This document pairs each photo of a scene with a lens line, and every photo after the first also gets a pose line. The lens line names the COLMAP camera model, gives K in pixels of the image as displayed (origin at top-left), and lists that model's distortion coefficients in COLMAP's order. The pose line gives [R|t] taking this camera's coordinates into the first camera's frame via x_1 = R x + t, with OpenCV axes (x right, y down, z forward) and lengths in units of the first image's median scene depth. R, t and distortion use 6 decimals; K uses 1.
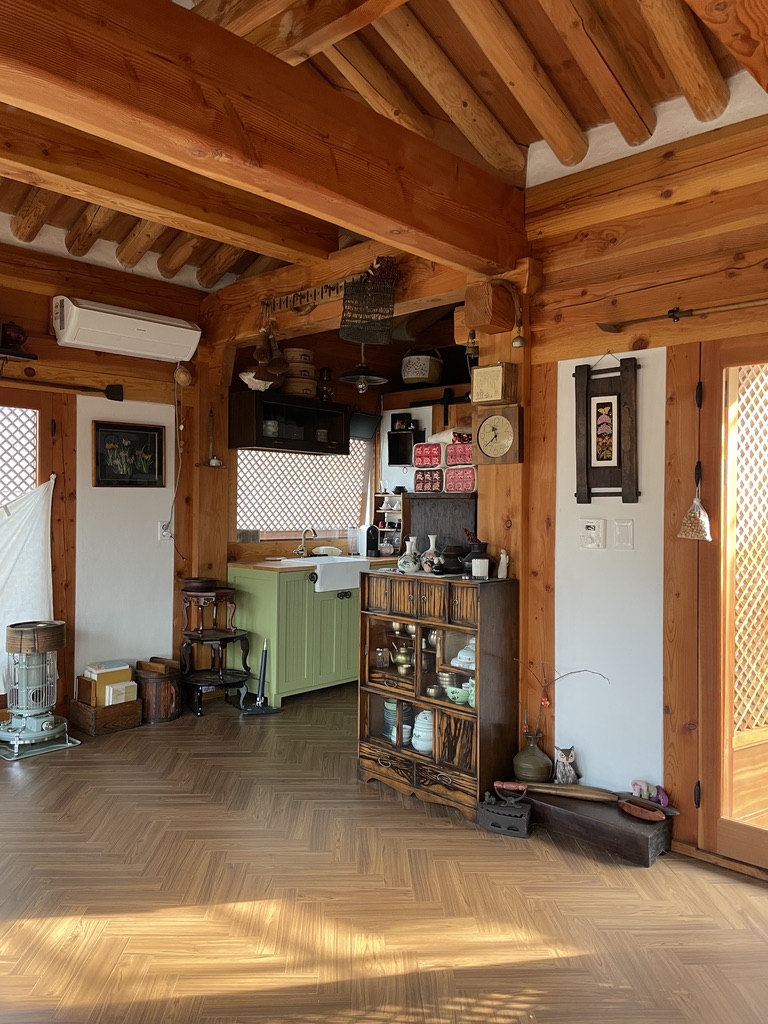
lens RADIAL K [[781.9, 0, 384.0], [0, 781.9, 512.0], [0, 0, 1]] dist [0.100942, -0.116837]
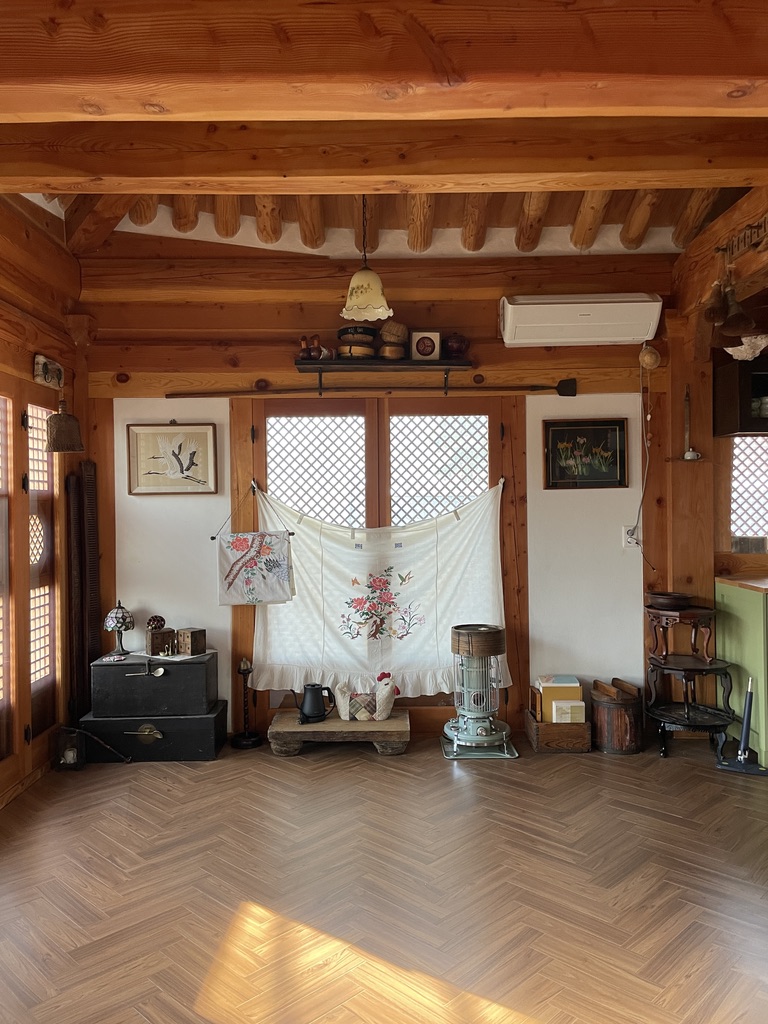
lens RADIAL K [[781.9, 0, 384.0], [0, 781.9, 512.0], [0, 0, 1]] dist [0.100942, -0.116837]
pose [[0.687313, -0.007709, -0.726321, 0.188977], [0.007686, 0.999965, -0.003340, -0.003138], [0.726321, -0.003286, 0.687348, 0.209374]]
